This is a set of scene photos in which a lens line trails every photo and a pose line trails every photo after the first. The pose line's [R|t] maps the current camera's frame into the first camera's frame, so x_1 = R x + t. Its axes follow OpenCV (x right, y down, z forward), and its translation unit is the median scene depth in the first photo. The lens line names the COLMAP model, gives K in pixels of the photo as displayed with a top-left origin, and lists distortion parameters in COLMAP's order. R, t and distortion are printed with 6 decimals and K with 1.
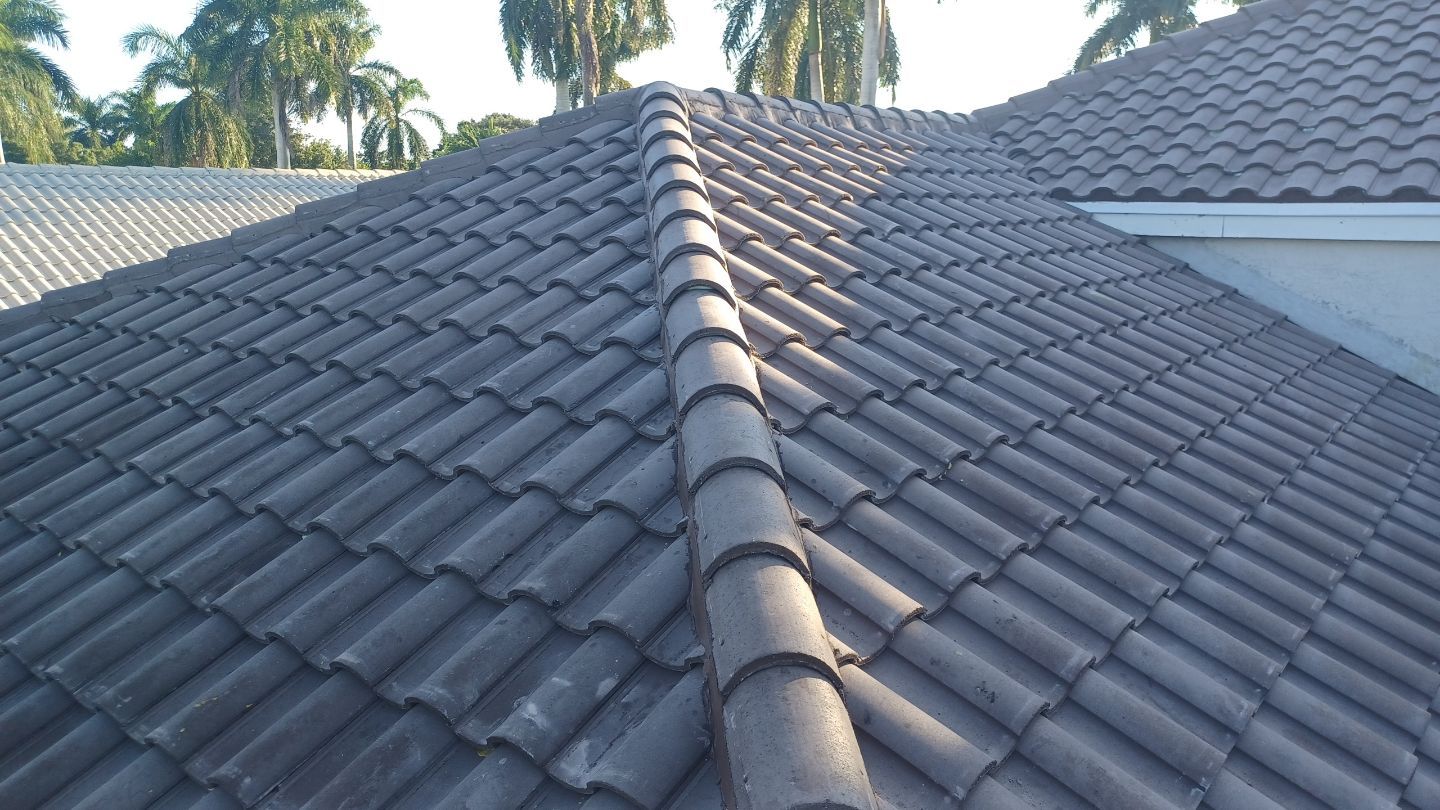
lens RADIAL K [[1030.2, 0, 731.0], [0, 1030.2, 426.2], [0, 0, 1]] dist [0.043235, -0.041138]
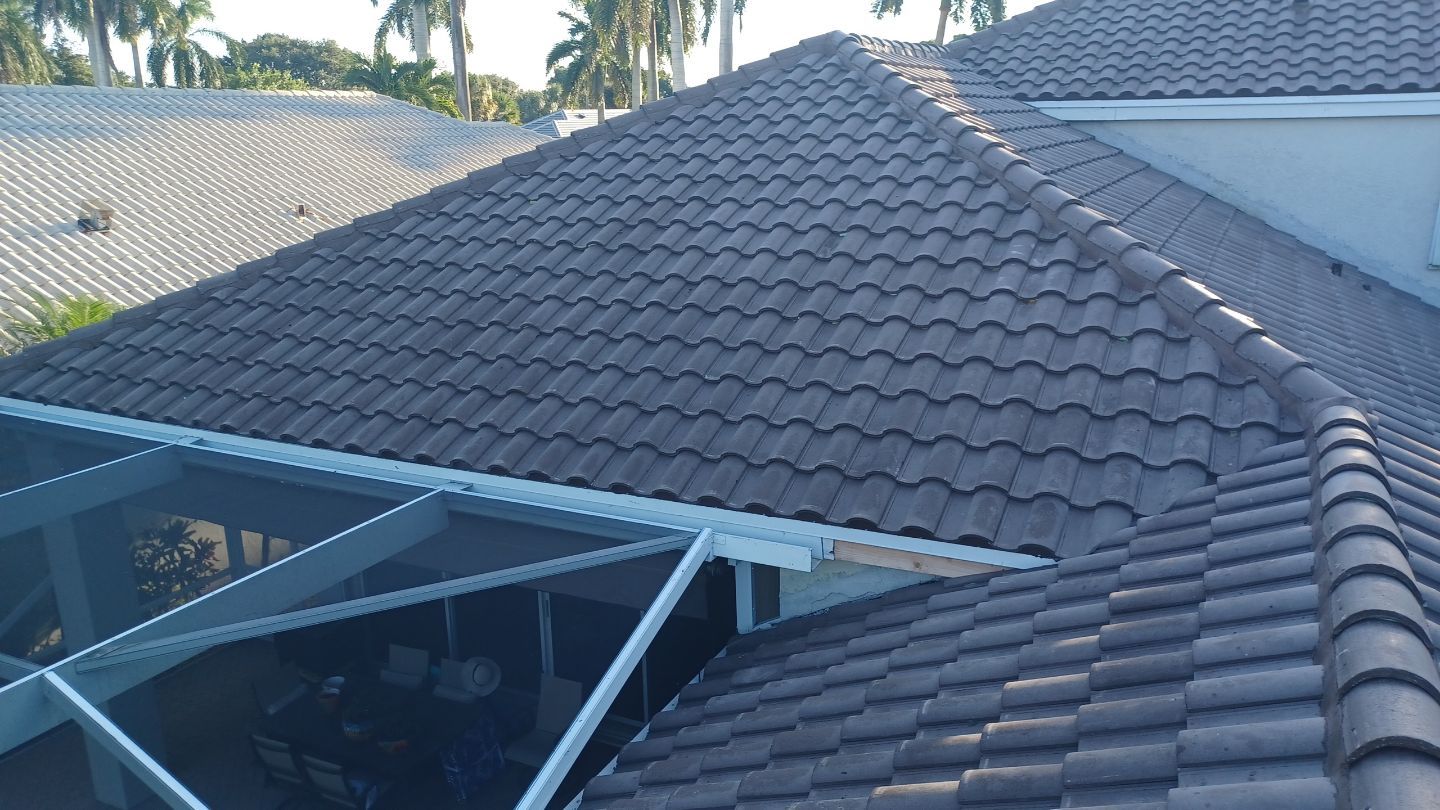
lens RADIAL K [[1030.2, 0, 733.0], [0, 1030.2, 428.5], [0, 0, 1]] dist [0.043235, -0.041138]
pose [[0.975234, -0.072691, 0.208888, -0.549572], [0.058209, 0.995508, 0.074669, 0.164645], [-0.213377, -0.060661, 0.975085, -0.592312]]
